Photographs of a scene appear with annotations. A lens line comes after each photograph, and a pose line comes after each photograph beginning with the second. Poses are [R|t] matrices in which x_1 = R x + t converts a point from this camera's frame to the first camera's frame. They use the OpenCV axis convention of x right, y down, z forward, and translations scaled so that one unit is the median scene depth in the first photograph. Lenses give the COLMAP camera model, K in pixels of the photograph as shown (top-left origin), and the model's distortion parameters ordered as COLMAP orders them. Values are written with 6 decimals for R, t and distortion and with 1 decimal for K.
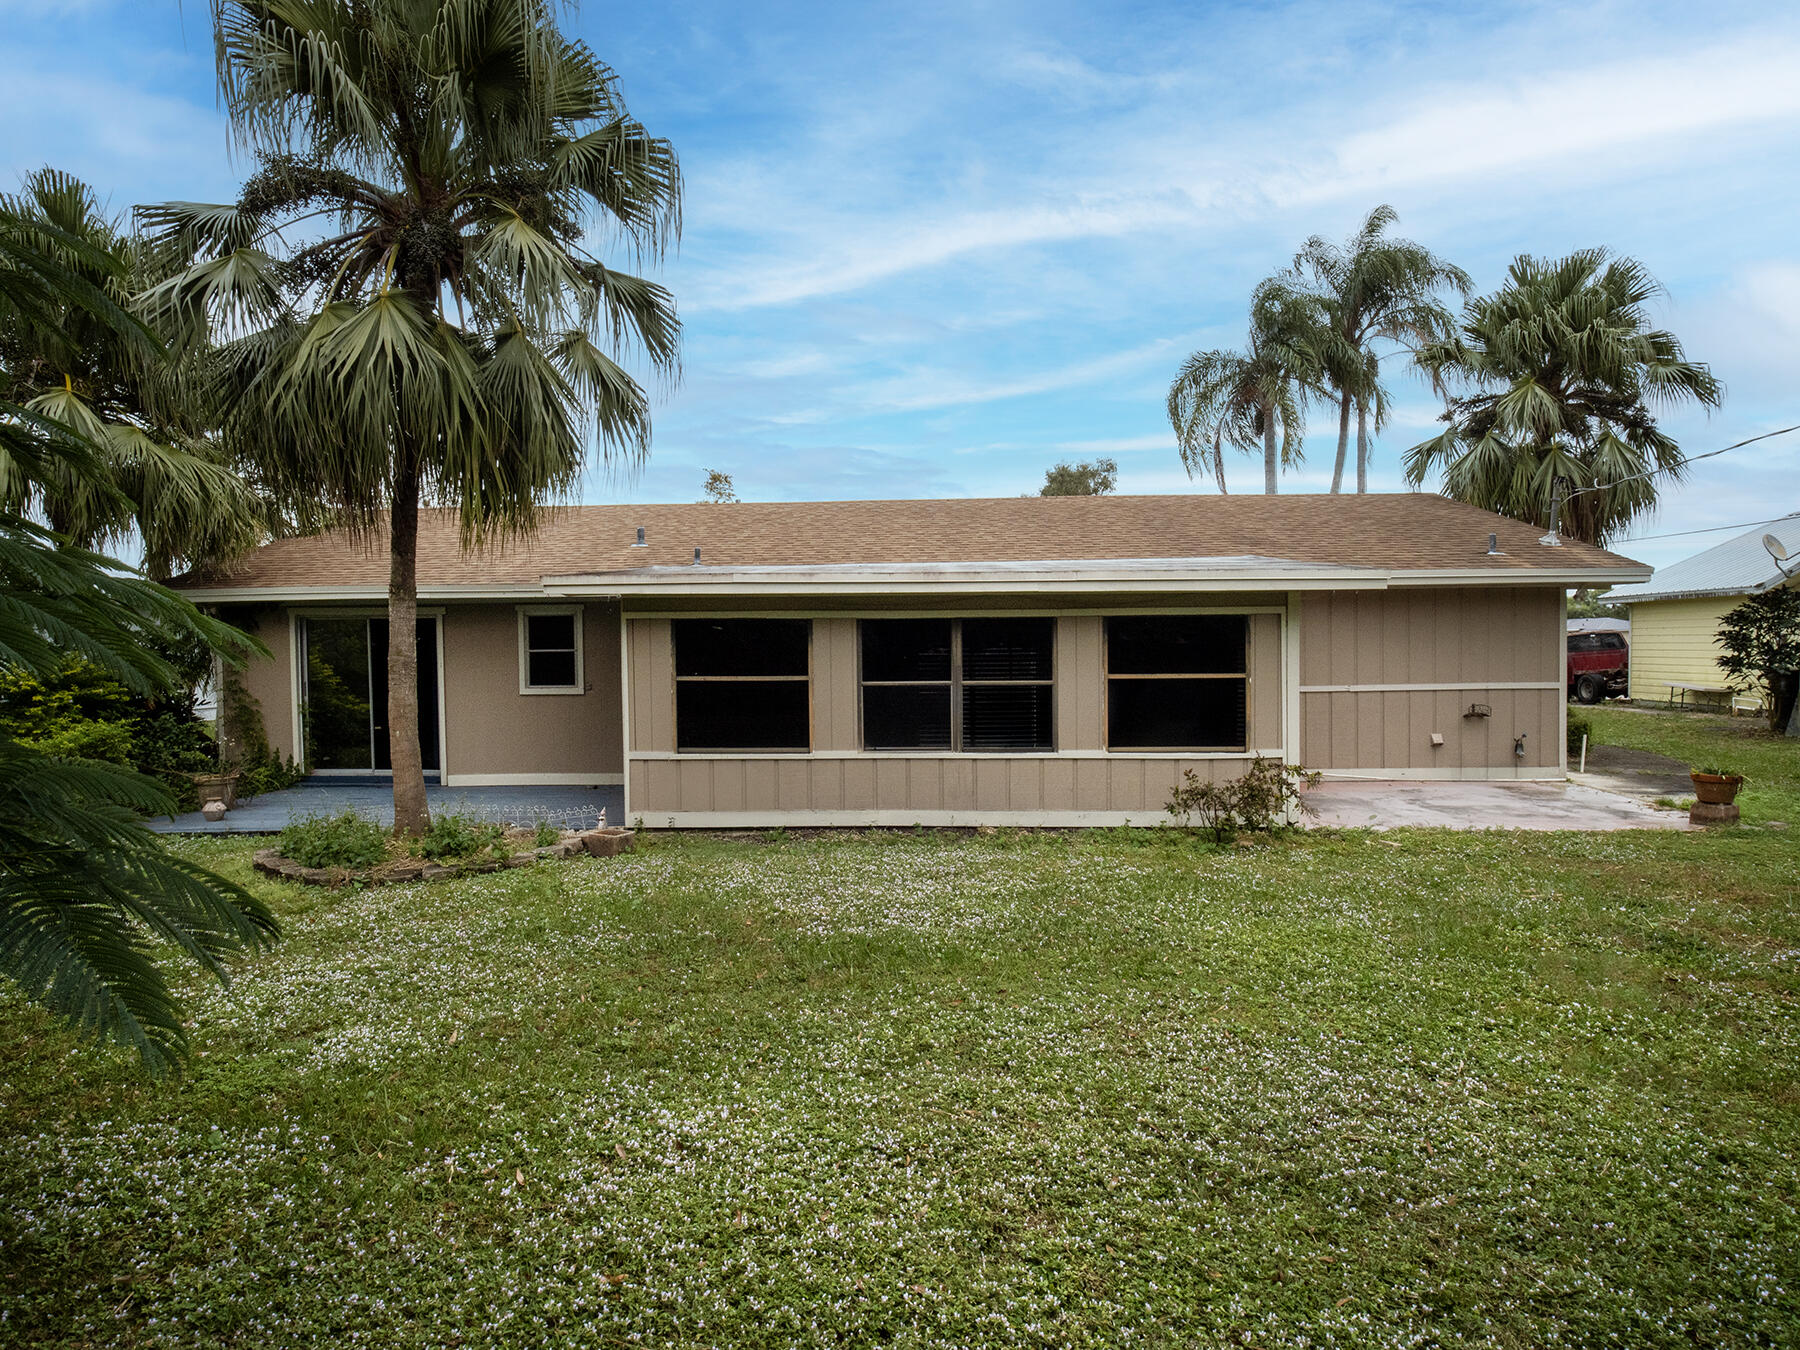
lens RADIAL K [[996.6, 0, 900.0], [0, 996.6, 675.0], [0, 0, 1]] dist [0.004046, -0.000778]
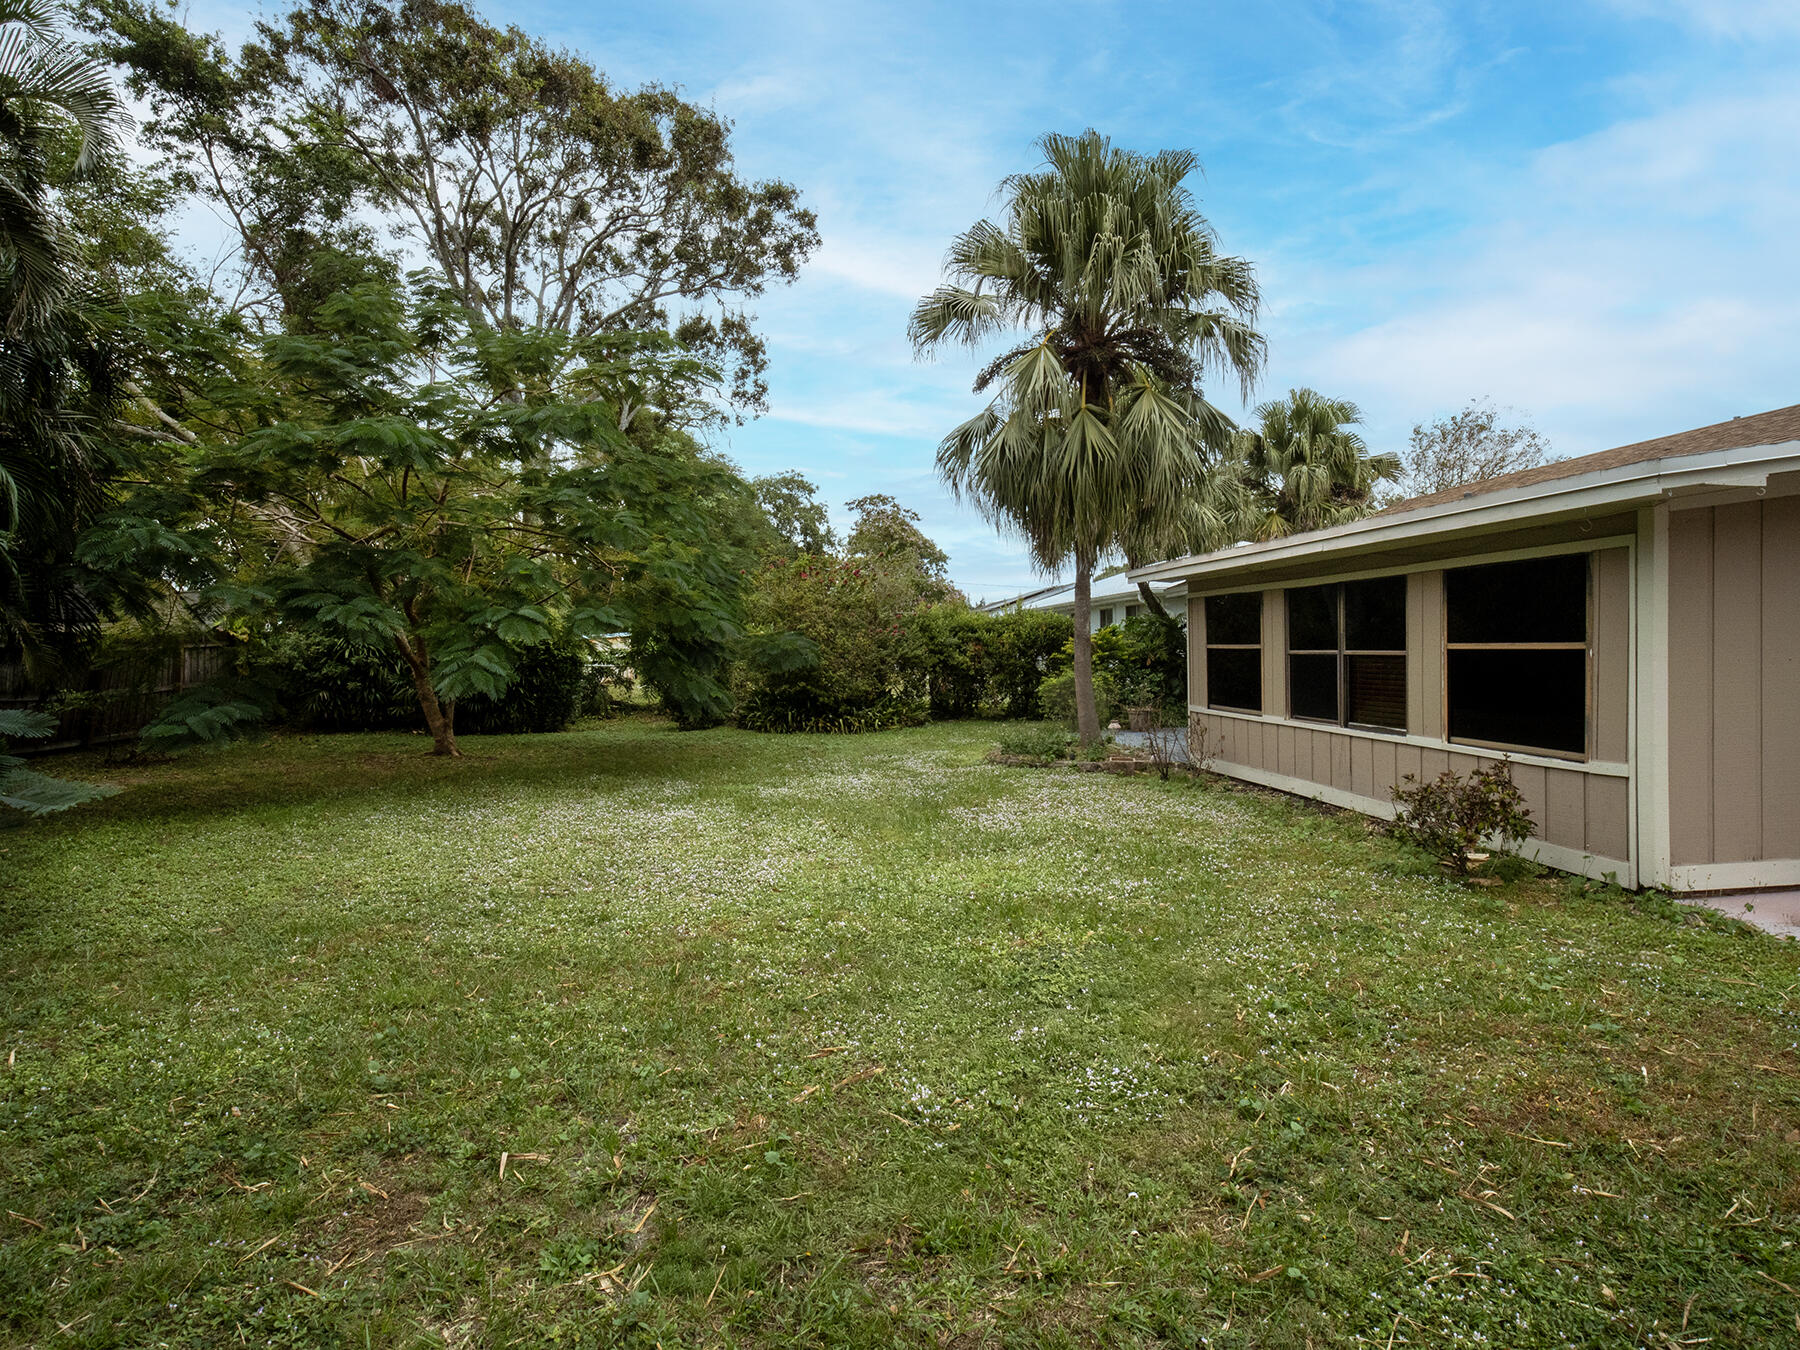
lens RADIAL K [[996.6, 0, 900.0], [0, 996.6, 675.0], [0, 0, 1]] dist [0.004046, -0.000778]
pose [[0.128086, 0.030416, -0.991297, 0.932375], [-0.006725, 0.999533, 0.029800, 0.003509], [0.991740, 0.002849, 0.128231, 0.472246]]
